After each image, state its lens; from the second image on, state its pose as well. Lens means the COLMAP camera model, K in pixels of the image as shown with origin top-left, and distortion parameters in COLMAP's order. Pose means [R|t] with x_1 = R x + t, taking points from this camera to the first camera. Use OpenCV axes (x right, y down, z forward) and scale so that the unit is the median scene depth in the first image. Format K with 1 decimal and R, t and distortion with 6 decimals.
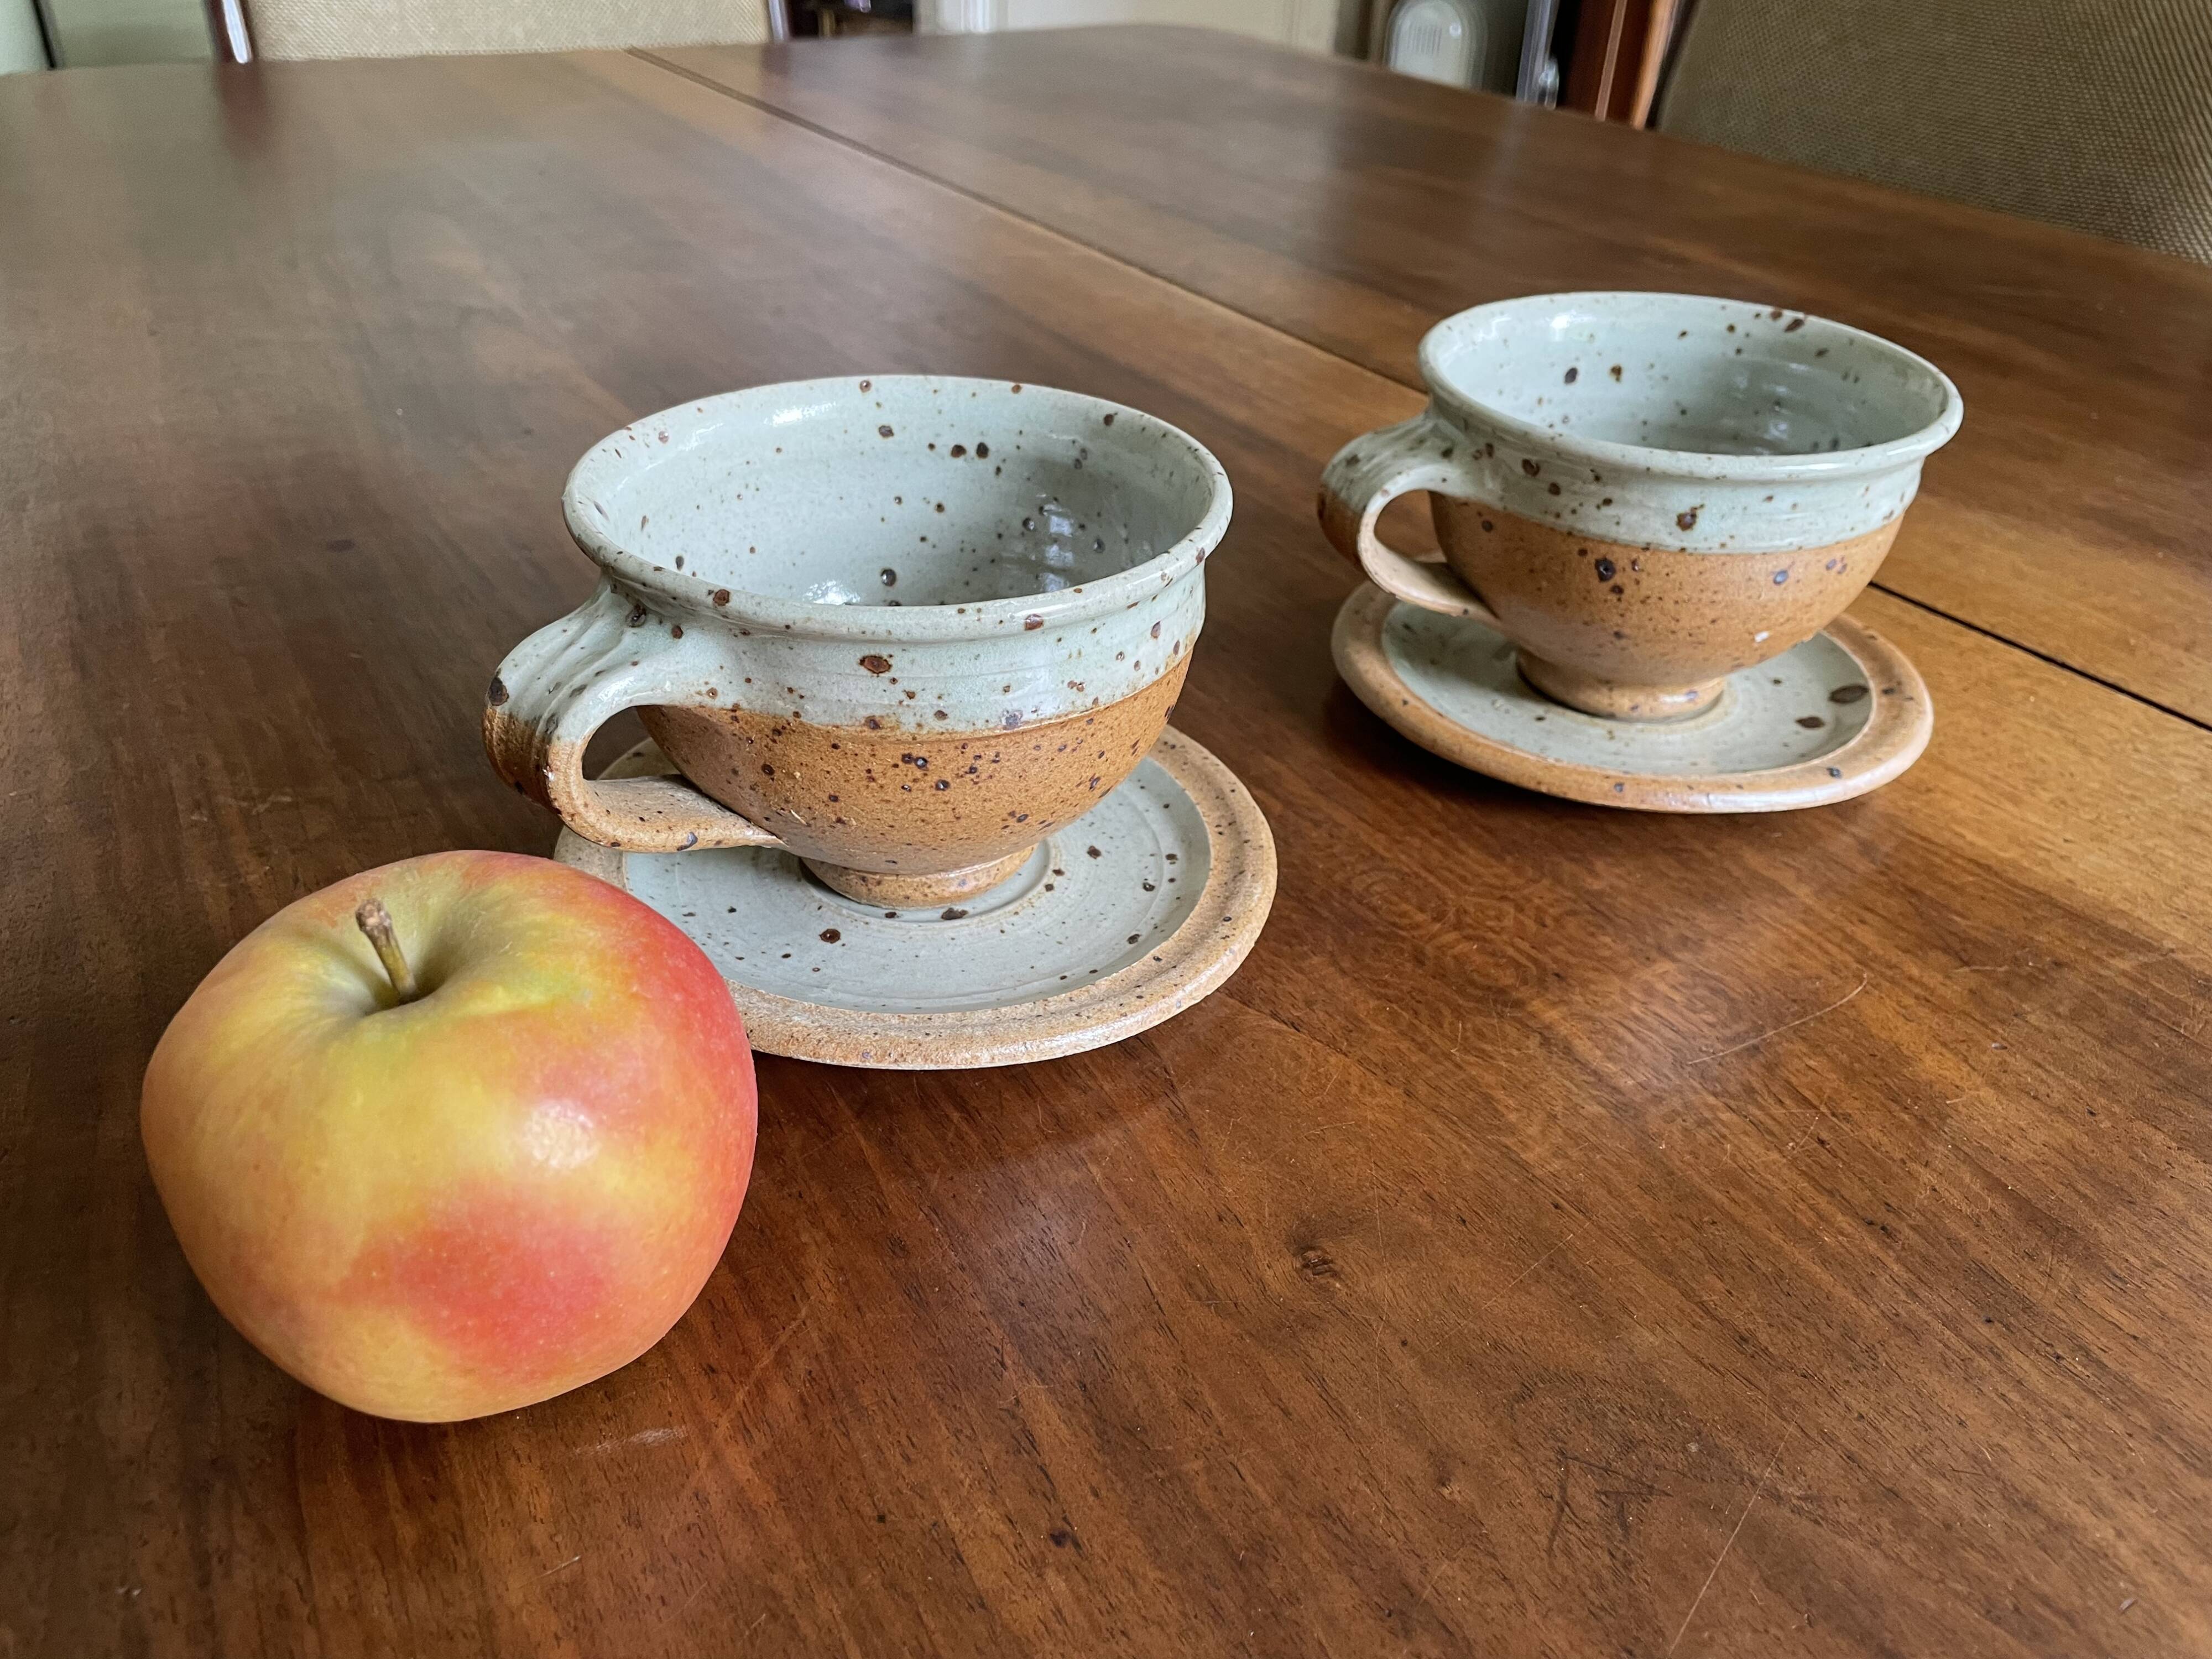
lens RADIAL K [[1697.2, 0, 1106.0], [0, 1697.2, 829.5], [0, 0, 1]] dist [0.057186, -0.098354]
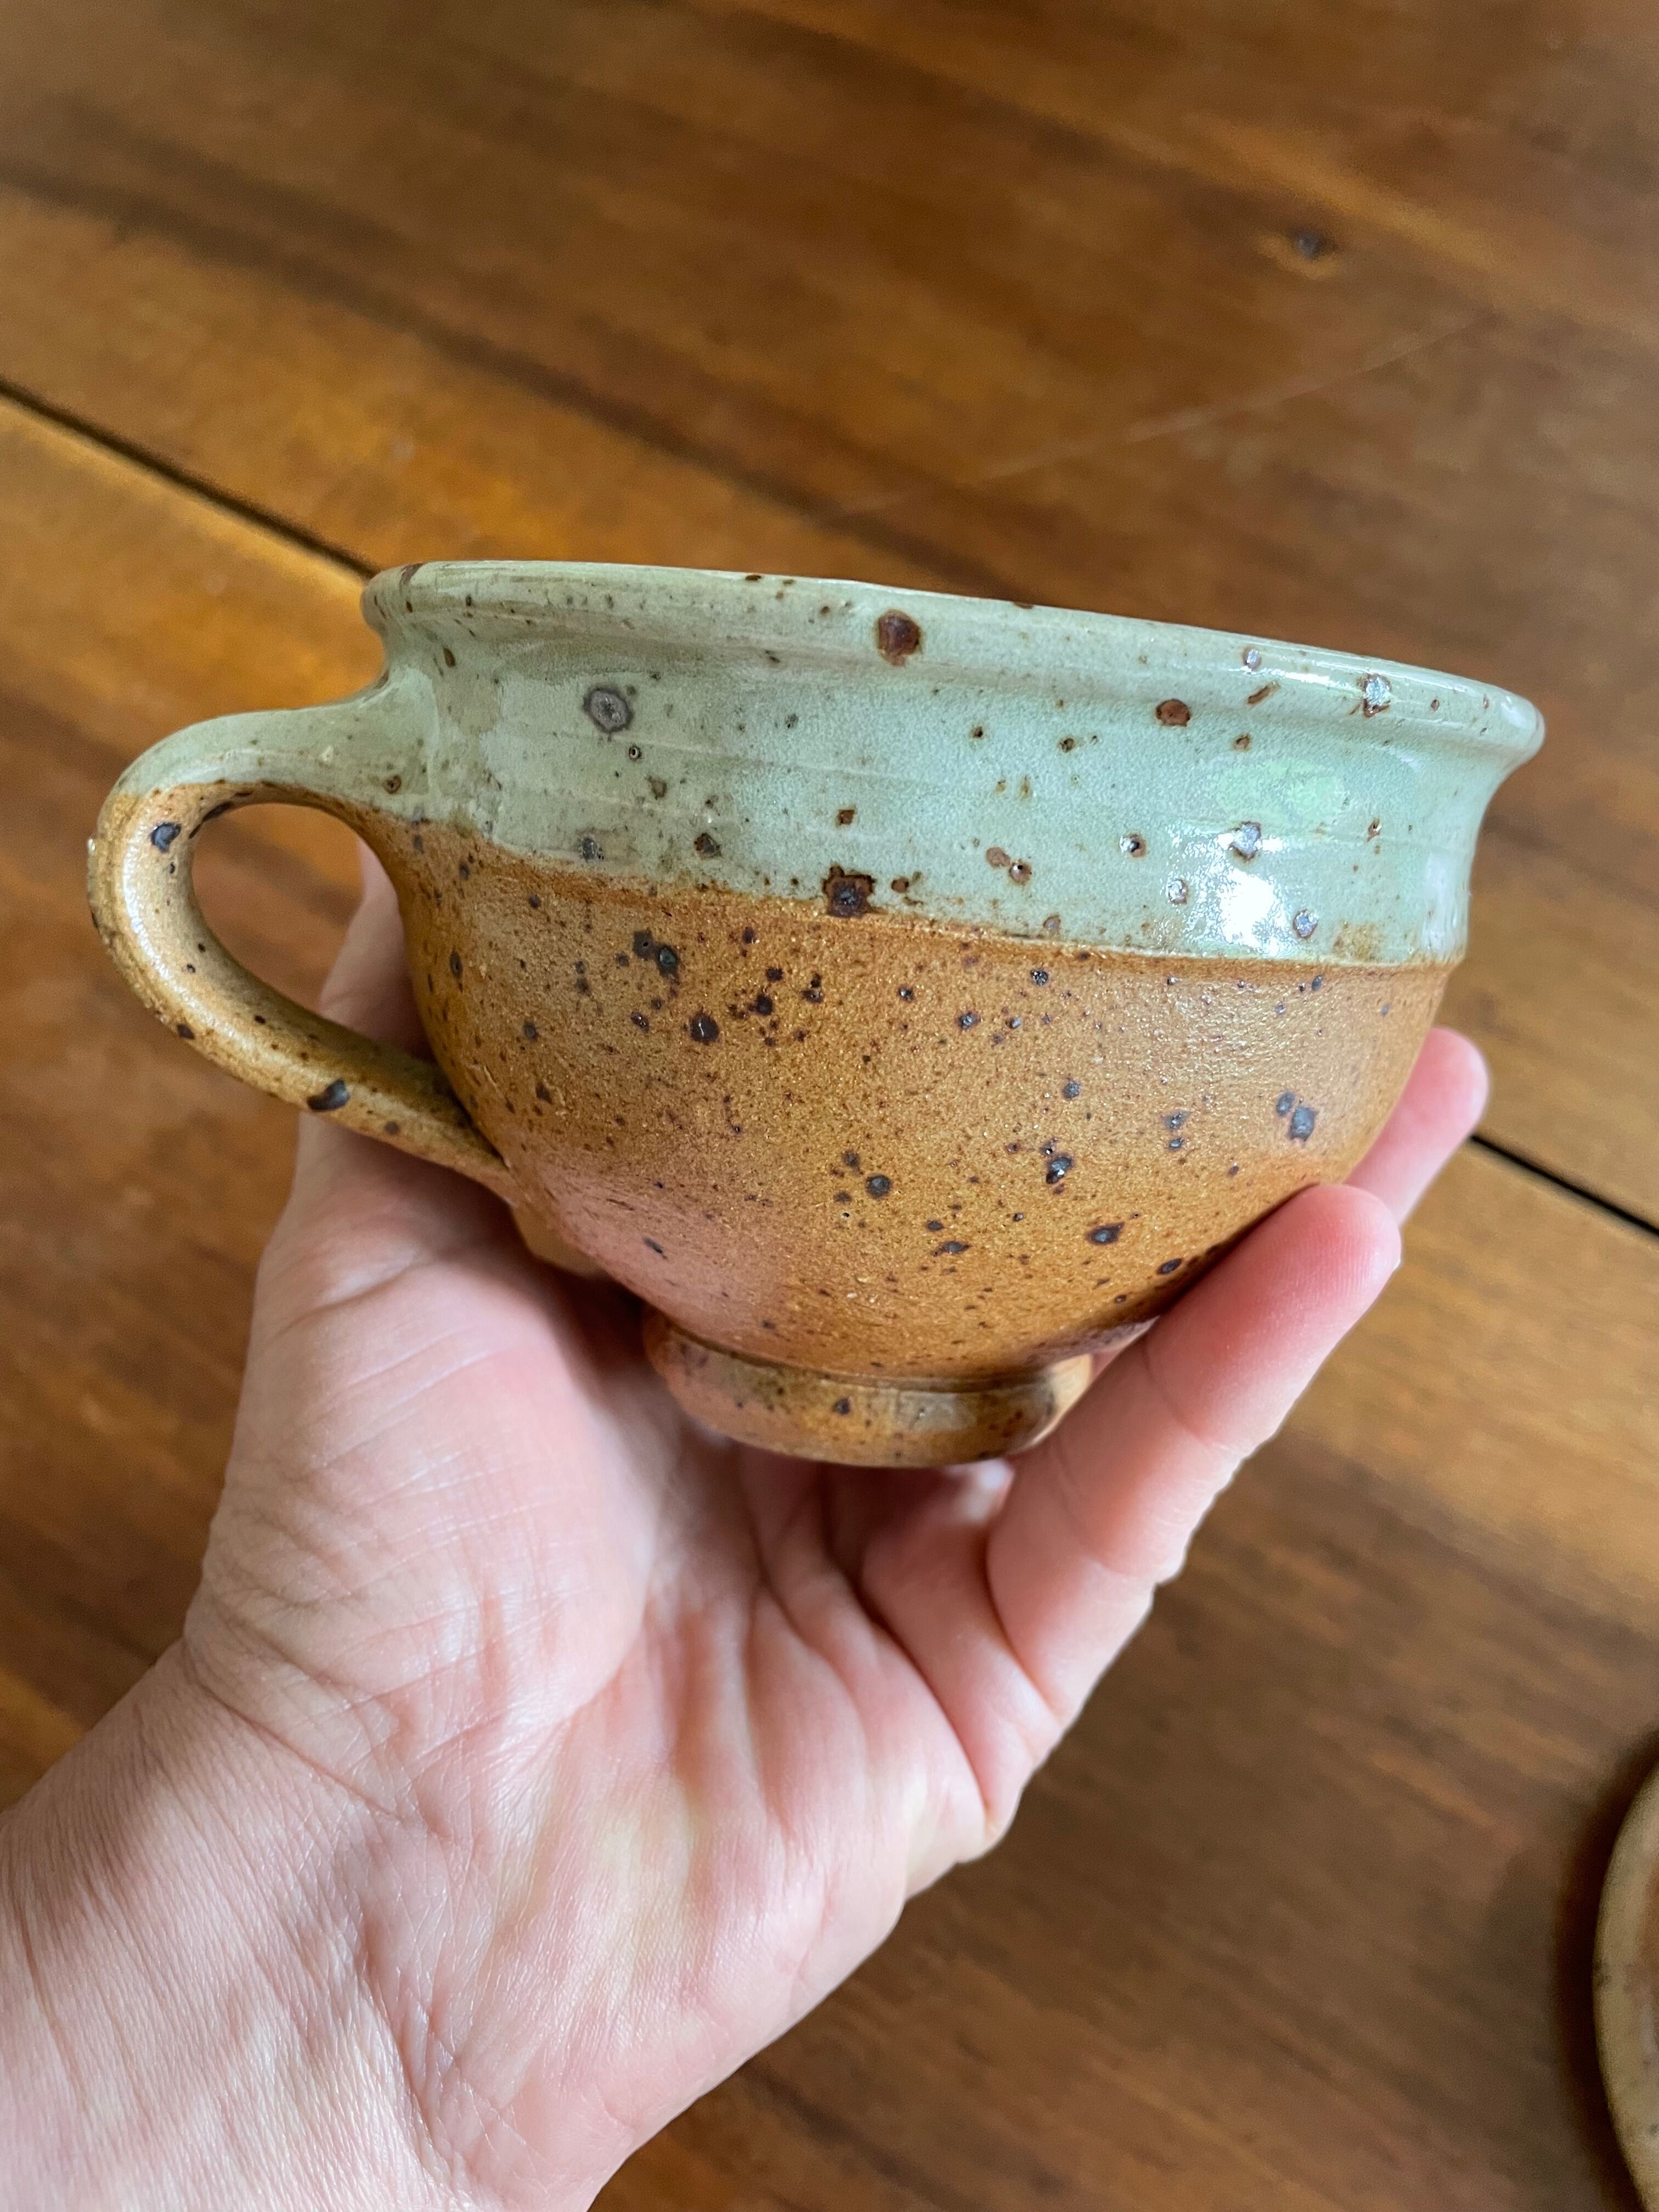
lens RADIAL K [[1697.2, 0, 829.5], [0, 1697.2, 1106.0], [0, 0, 1]] dist [0.057186, -0.098354]
pose [[0.851409, 0.158059, -0.500120, 0.183596], [-0.350709, 0.880567, -0.318755, 0.137978], [0.390007, 0.446788, 0.805155, 0.645251]]
